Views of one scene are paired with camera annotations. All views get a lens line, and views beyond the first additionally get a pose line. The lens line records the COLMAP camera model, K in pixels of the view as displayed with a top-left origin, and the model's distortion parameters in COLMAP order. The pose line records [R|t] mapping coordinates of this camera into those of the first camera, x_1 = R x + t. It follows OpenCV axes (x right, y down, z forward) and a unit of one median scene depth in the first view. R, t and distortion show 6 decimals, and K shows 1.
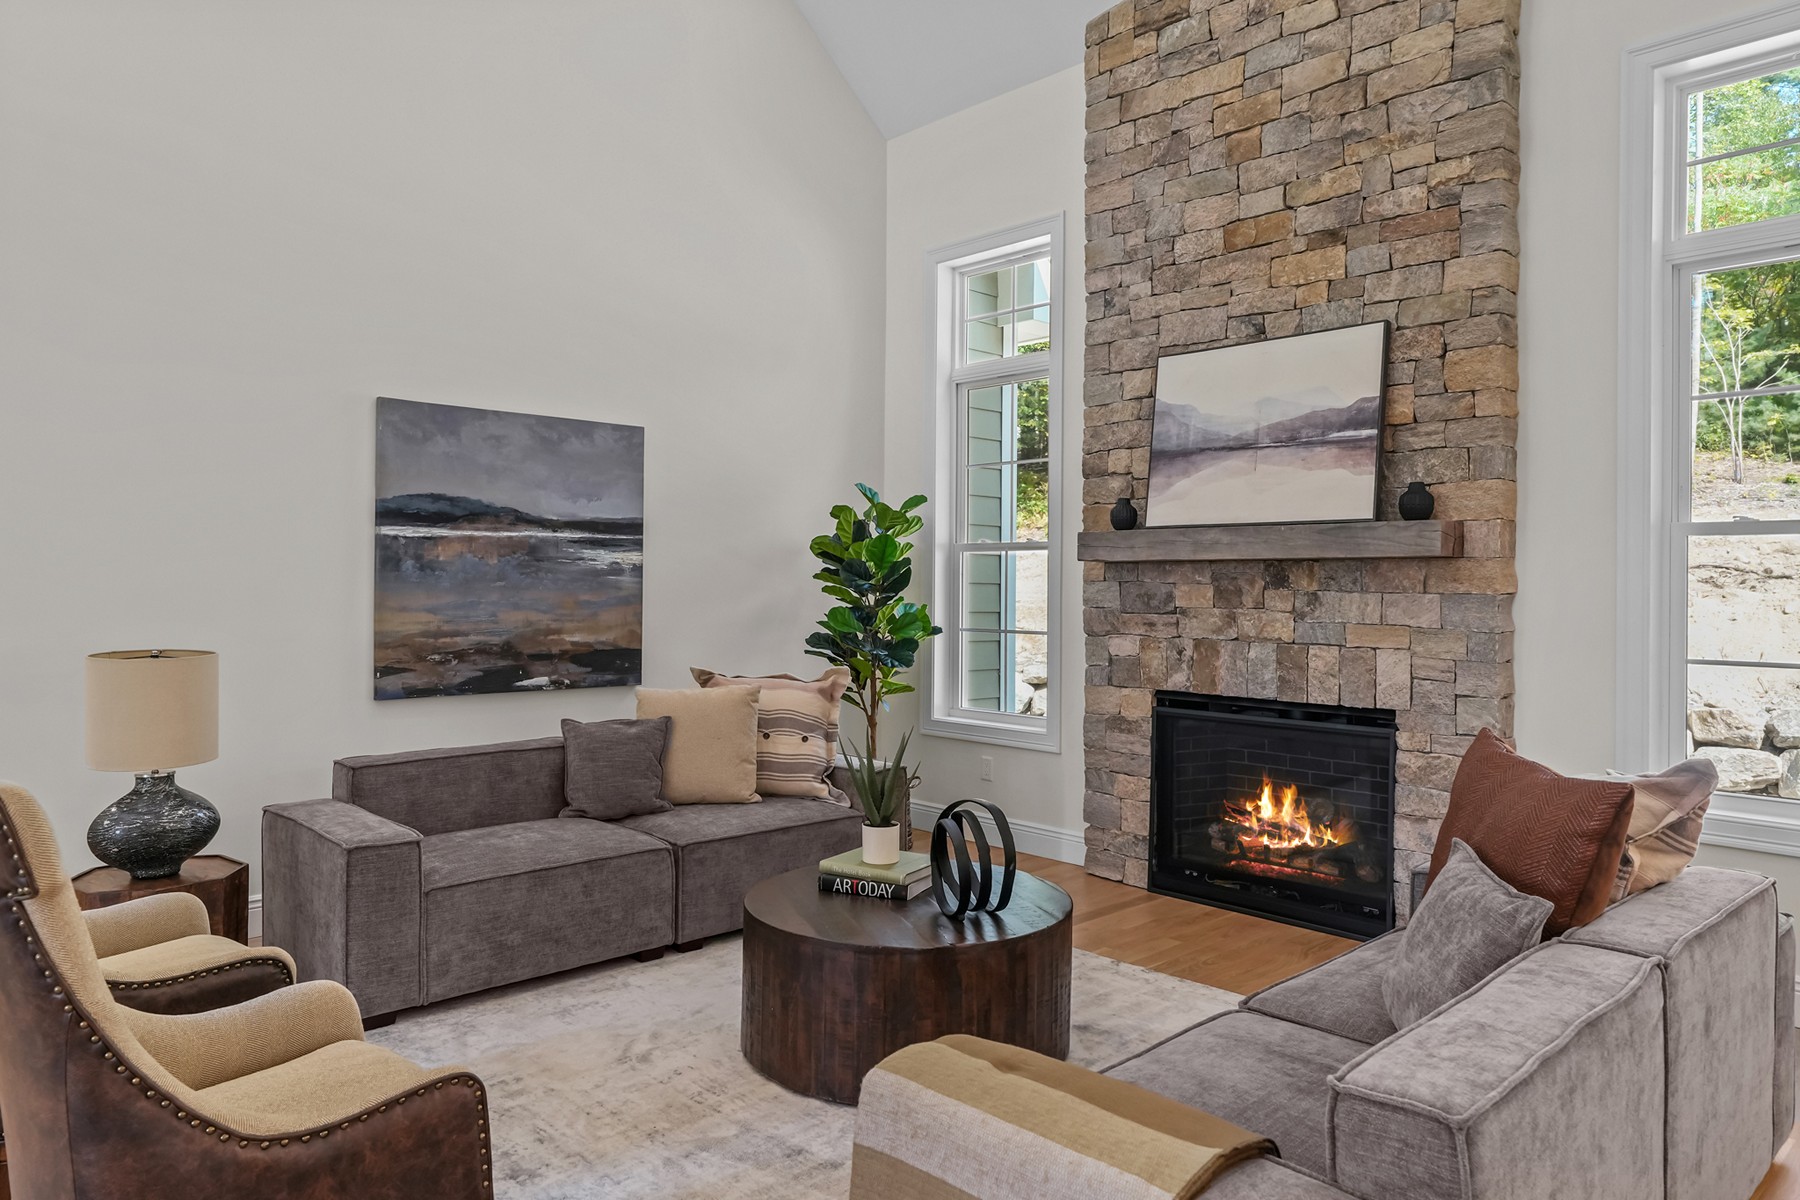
lens RADIAL K [[1182.1, 0, 899.6], [0, 1182.1, 580.0], [0, 0, 1]] dist [0.005601, 0.004880]
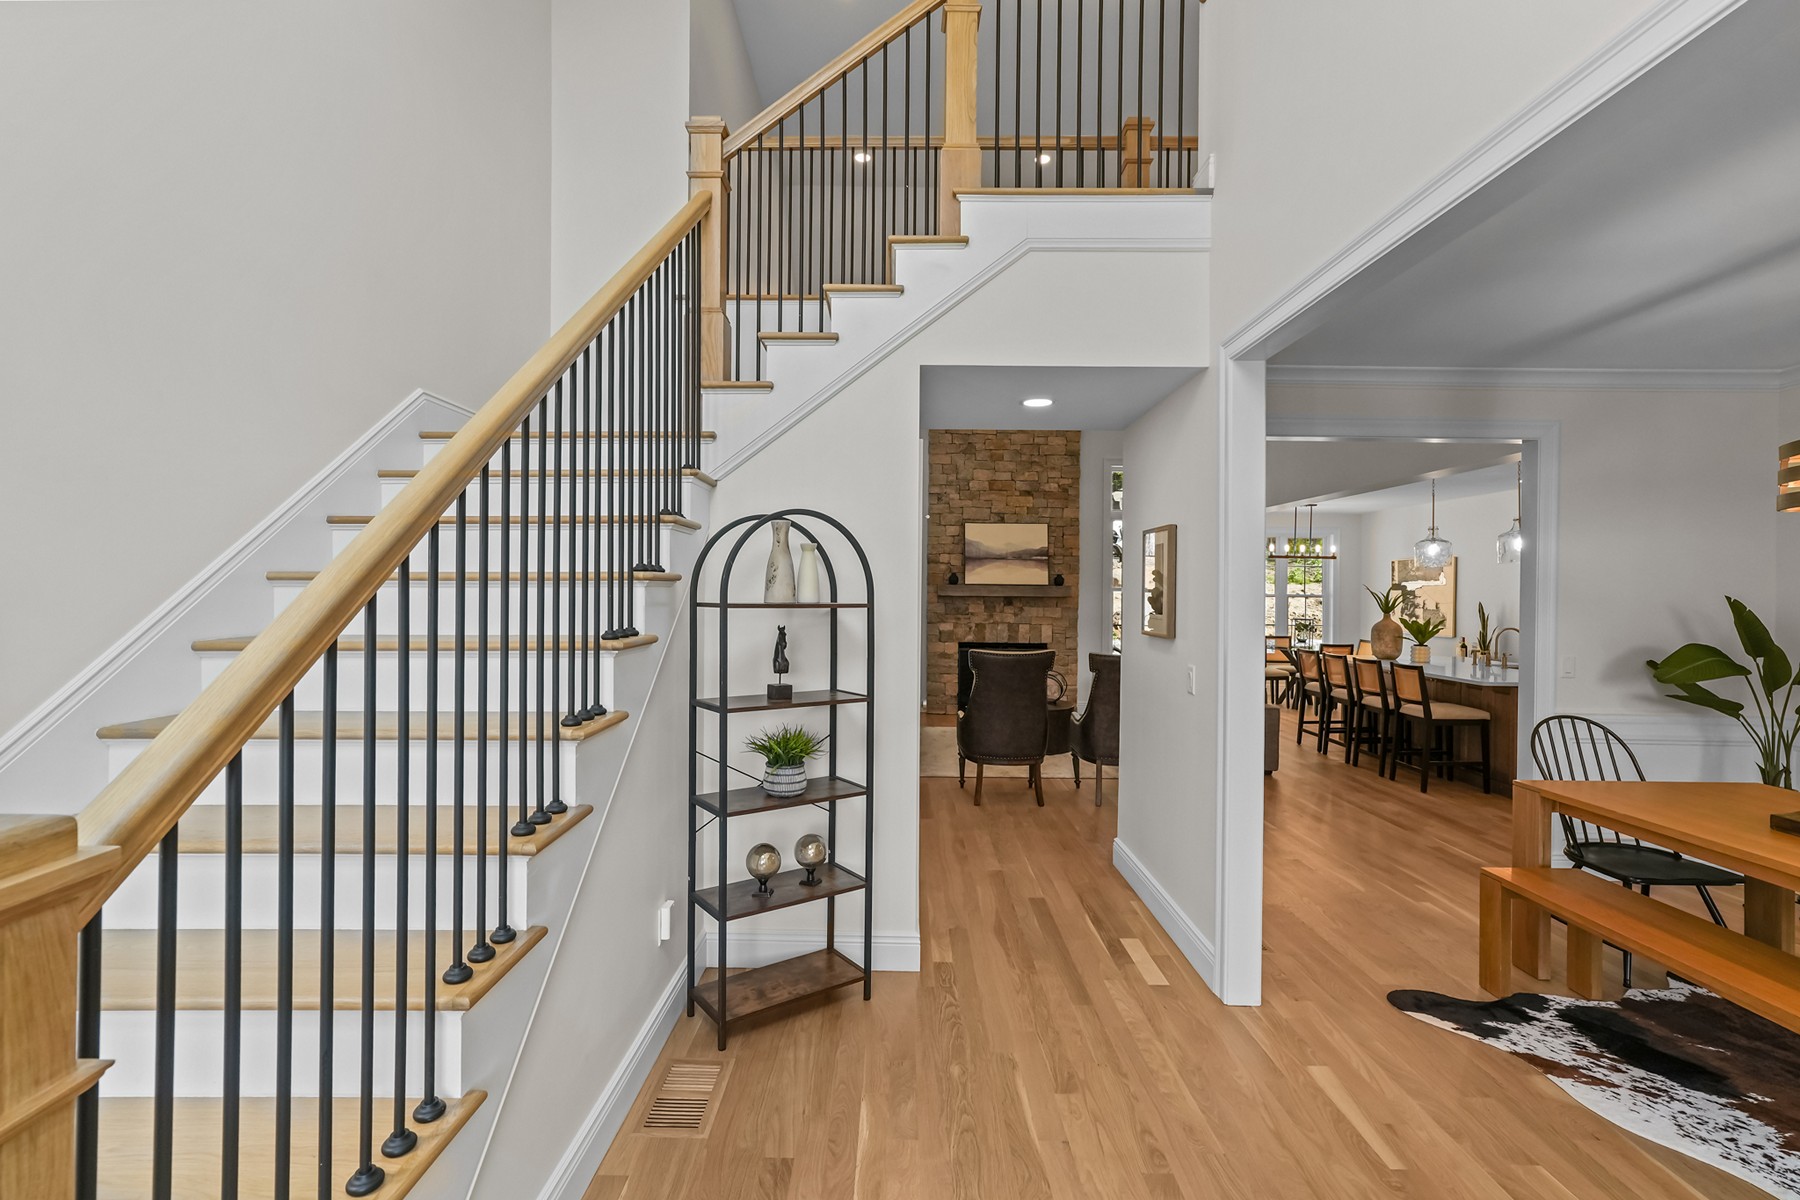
lens RADIAL K [[811.7, 0, 895.6], [0, 811.7, 593.6], [0, 0, 1]] dist [-0.016265, 0.012930]
pose [[0.695199, -0.004626, 0.718802, -1.311518], [-0.006667, 0.999895, 0.012883, -0.046551], [-0.718786, -0.013749, 0.695095, -0.221583]]
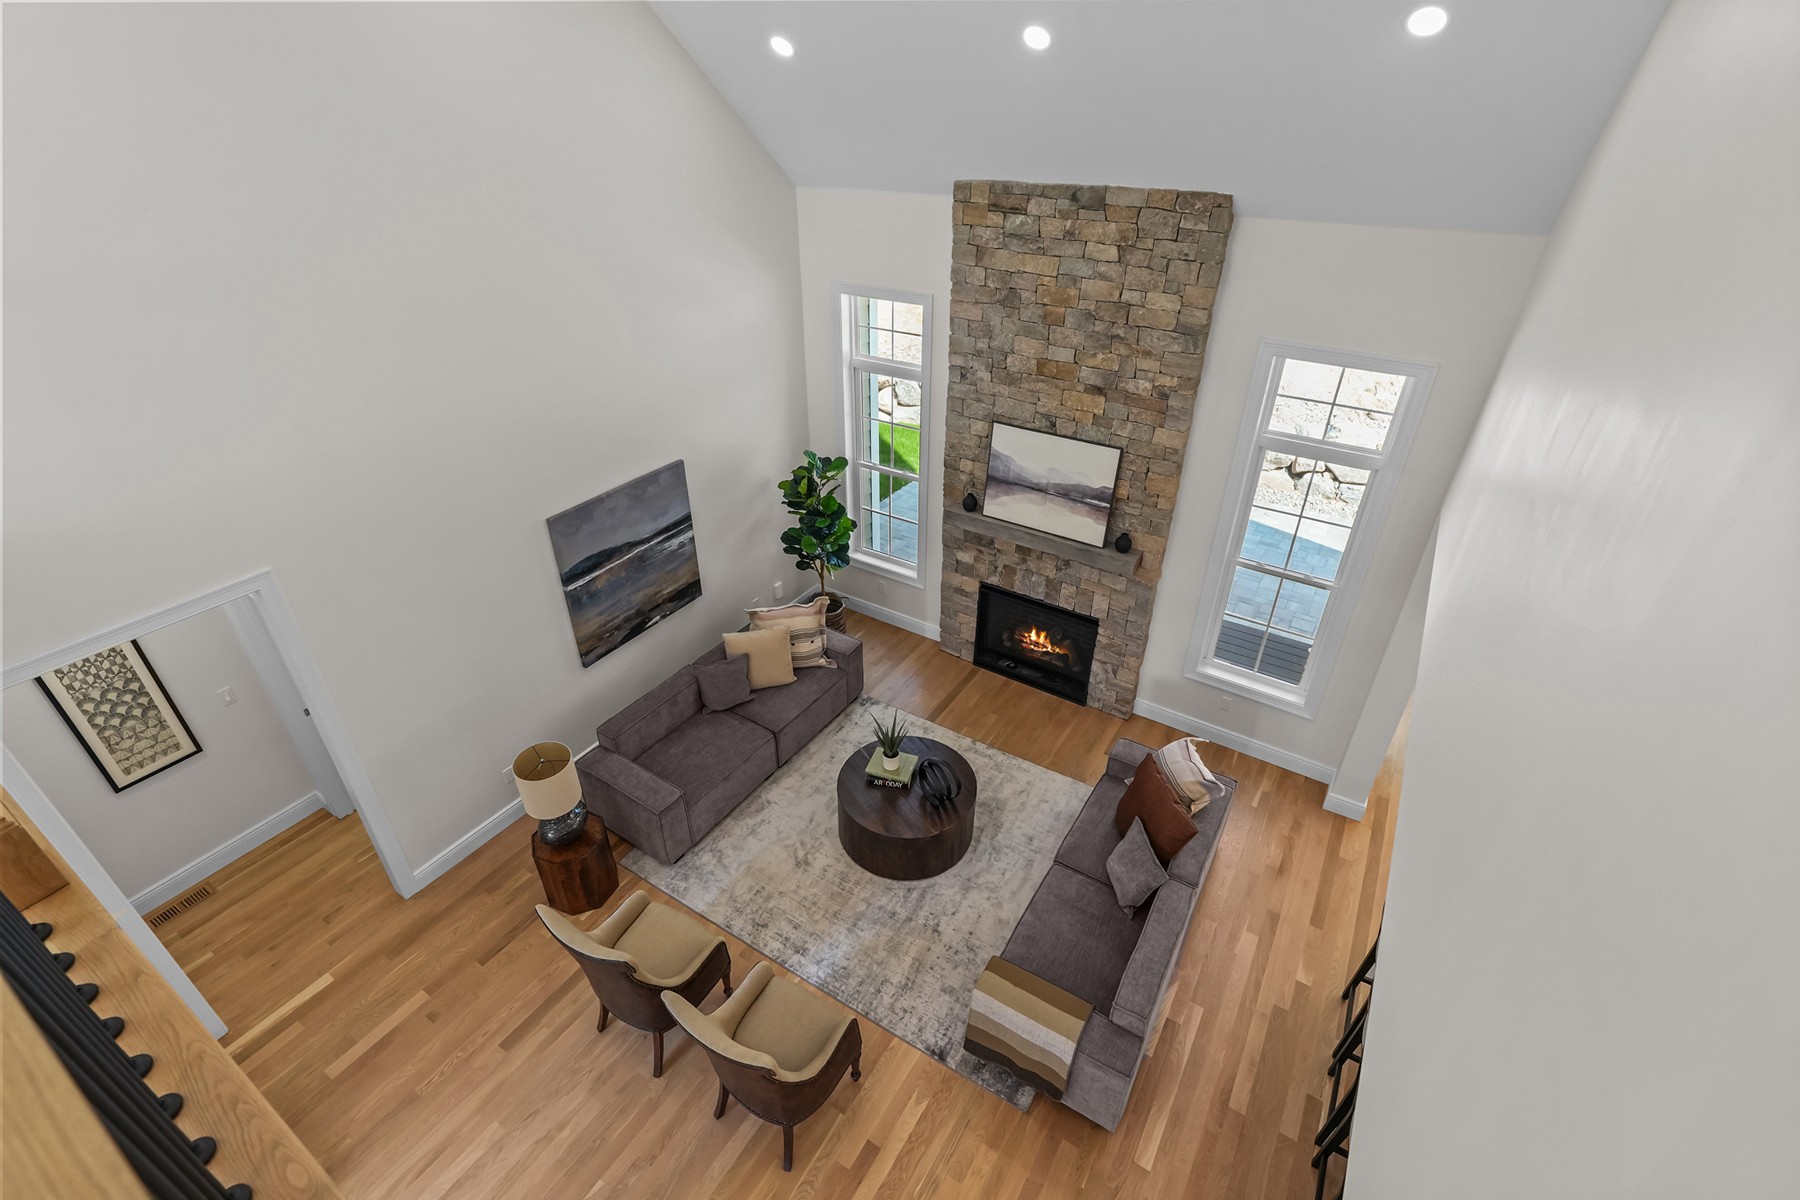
lens RADIAL K [[805.7, 0, 894.6], [0, 805.7, 591.1], [0, 0, 1]] dist [-0.028153, 0.021210]
pose [[0.971555, -0.128147, 0.199148, -0.198490], [0.003943, 0.849578, 0.527448, -0.623063], [-0.236782, -0.511660, 0.825917, -0.077215]]
